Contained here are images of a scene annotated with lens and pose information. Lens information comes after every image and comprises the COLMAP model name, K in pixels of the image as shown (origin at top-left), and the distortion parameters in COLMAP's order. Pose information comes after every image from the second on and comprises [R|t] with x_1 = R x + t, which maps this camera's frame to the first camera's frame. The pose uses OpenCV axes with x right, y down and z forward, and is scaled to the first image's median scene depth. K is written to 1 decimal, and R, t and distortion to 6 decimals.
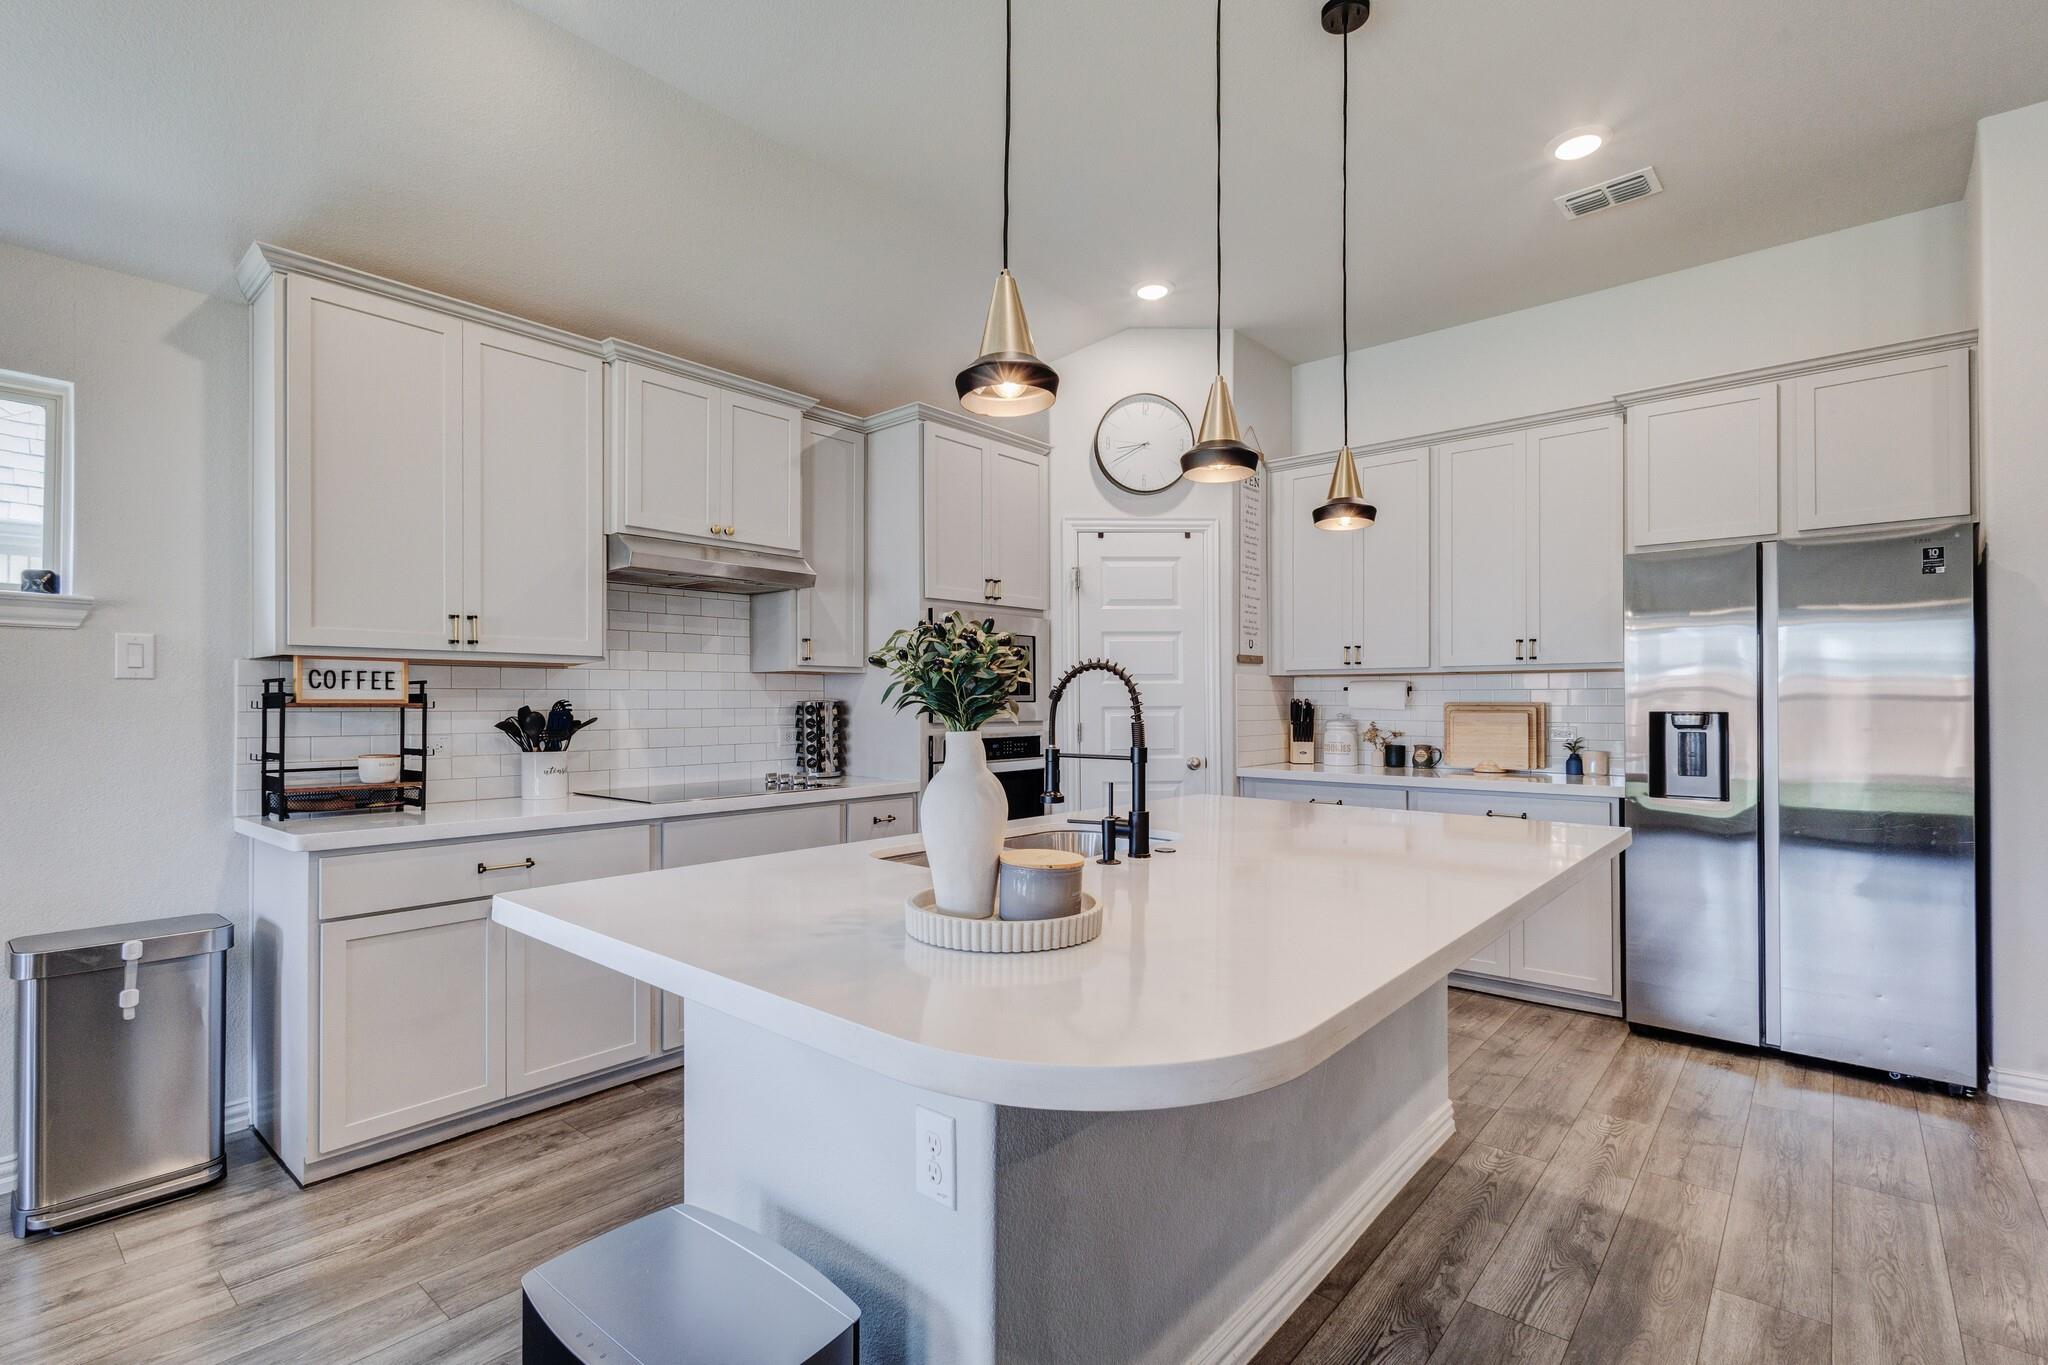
lens RADIAL K [[939.2, 0, 1011.9], [0, 939.2, 700.5], [0, 0, 1]] dist [0.006519, -0.000542]
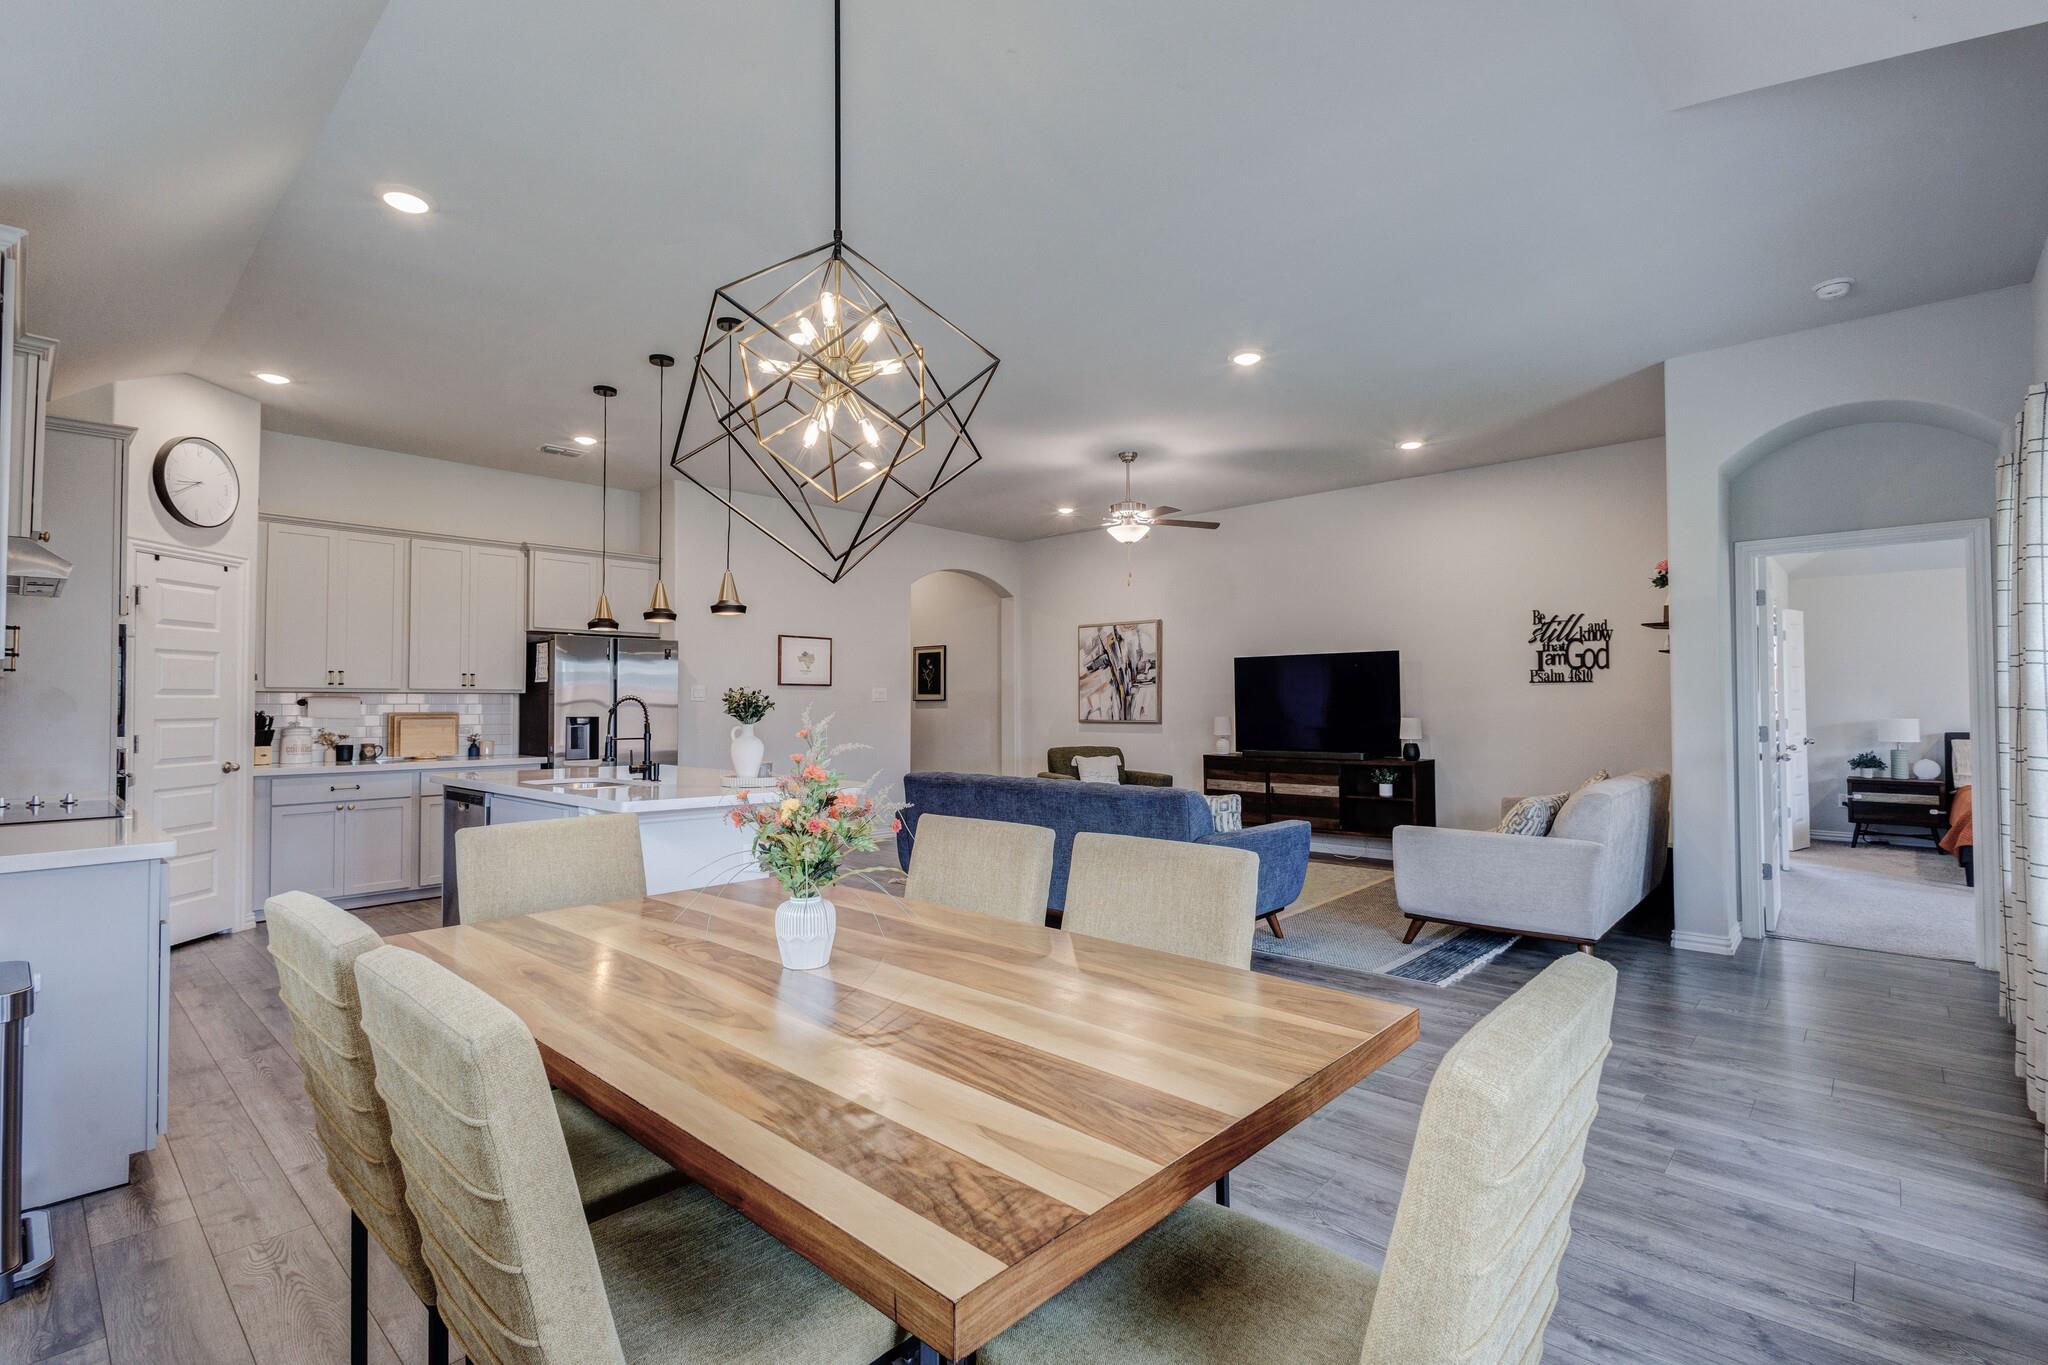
lens RADIAL K [[939.2, 0, 1050.5], [0, 939.2, 681.8], [0, 0, 1]] dist [0.006519, -0.000542]
pose [[-0.002523, 0.024979, 0.999685, -1.268654], [-0.000496, 0.999688, -0.024980, -0.012698], [-0.999997, -0.000558, -0.002510, -0.004501]]
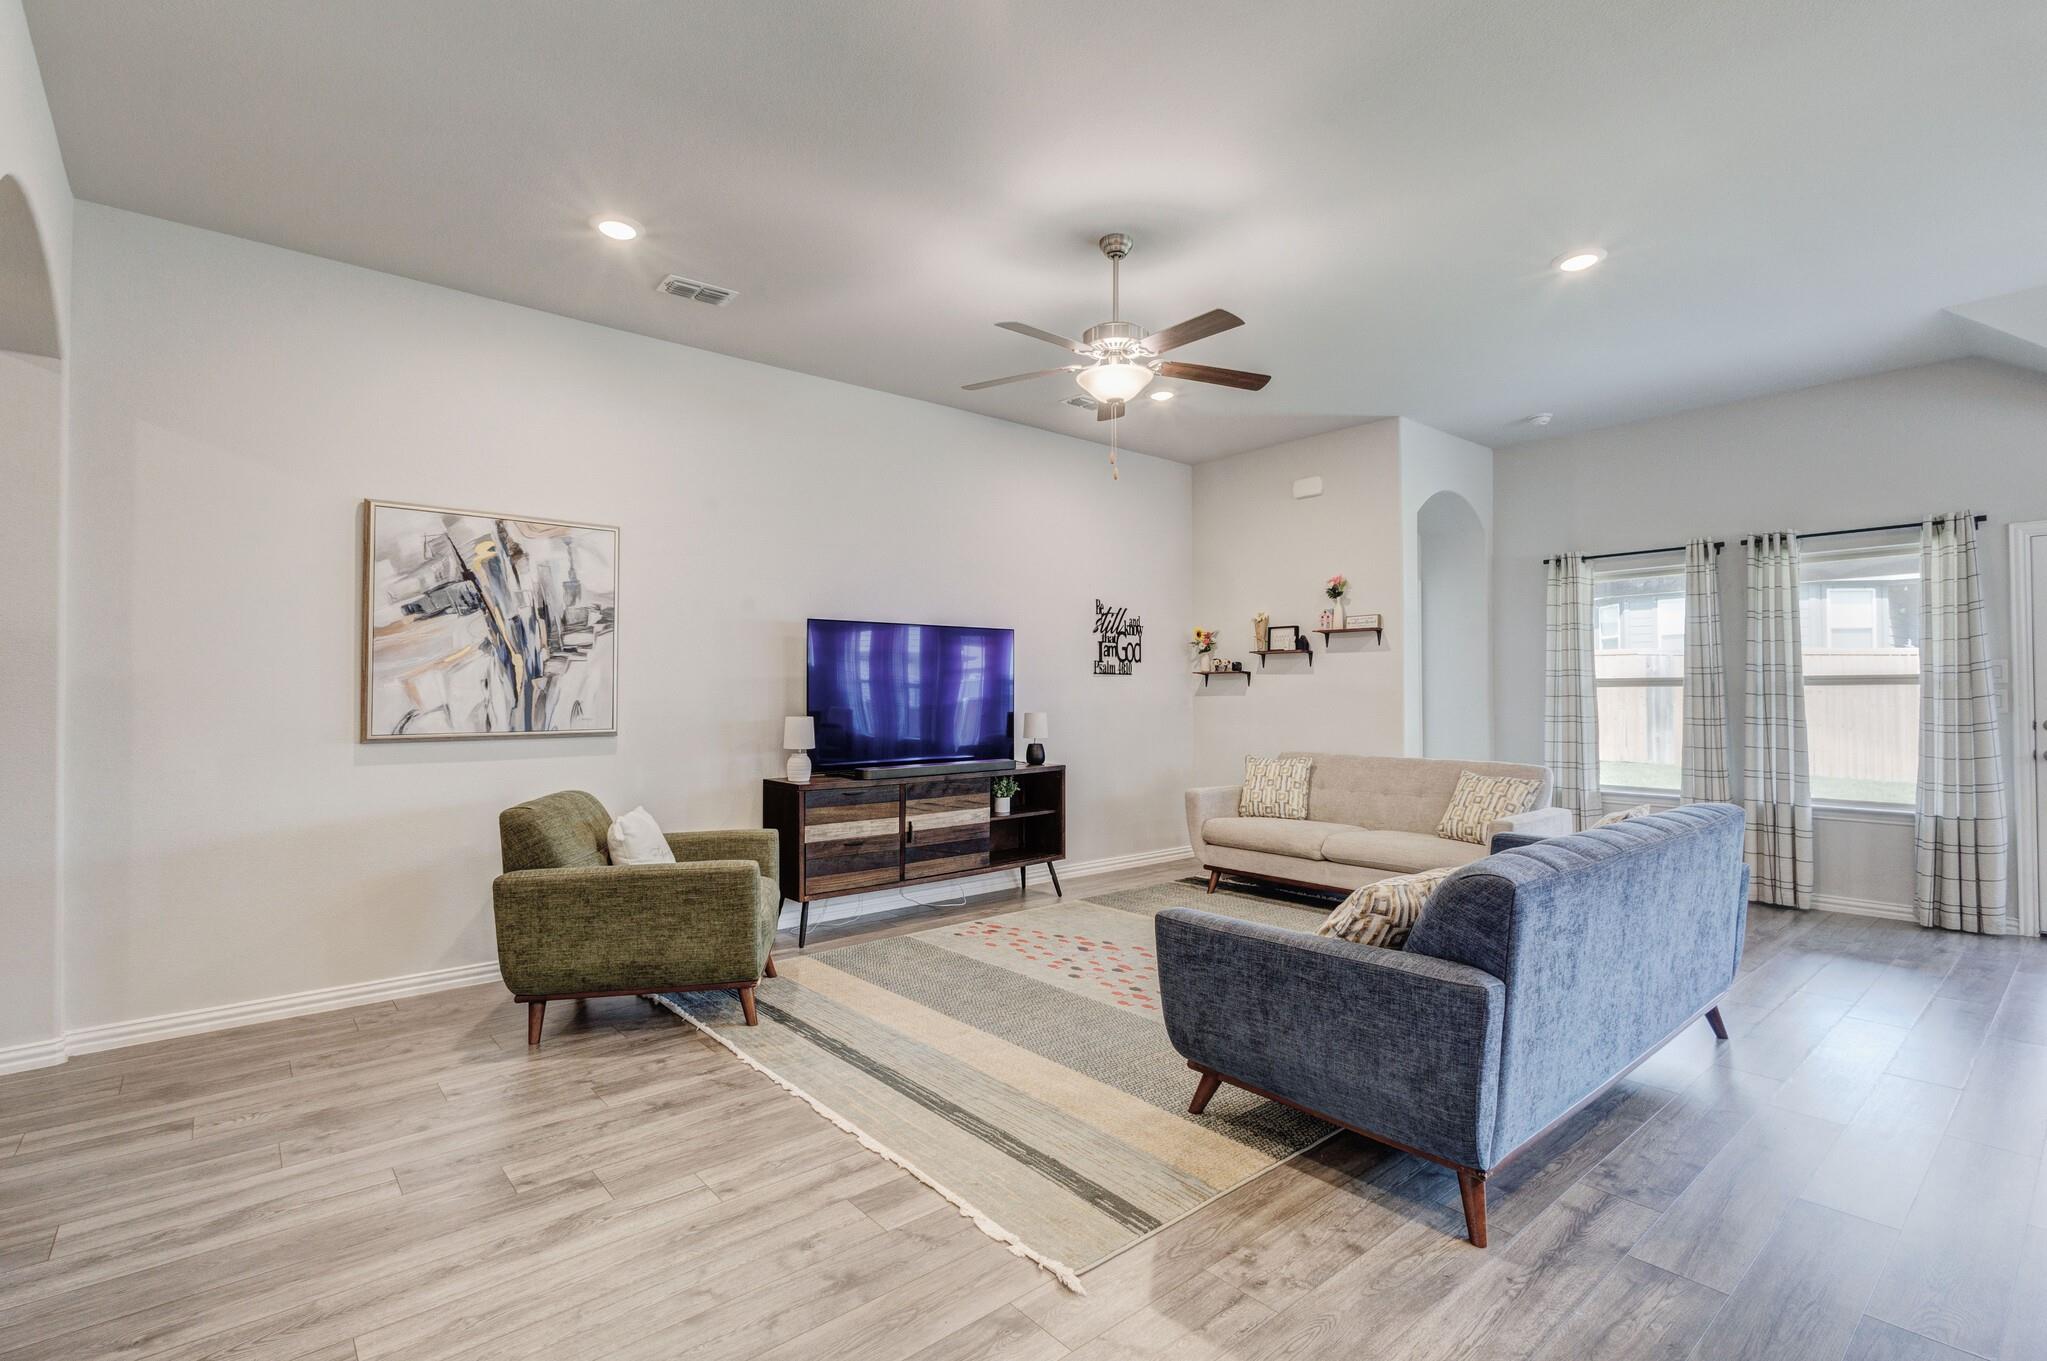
lens RADIAL K [[938.8, 0, 1010.2], [0, 938.8, 679.3], [0, 0, 1]] dist [0.006519, -0.000542]
pose [[-0.987960, 0.008242, 0.154490, 0.635489], [0.004852, 0.999739, -0.022308, -0.008272], [-0.154634, -0.021290, -0.987742, 0.897277]]
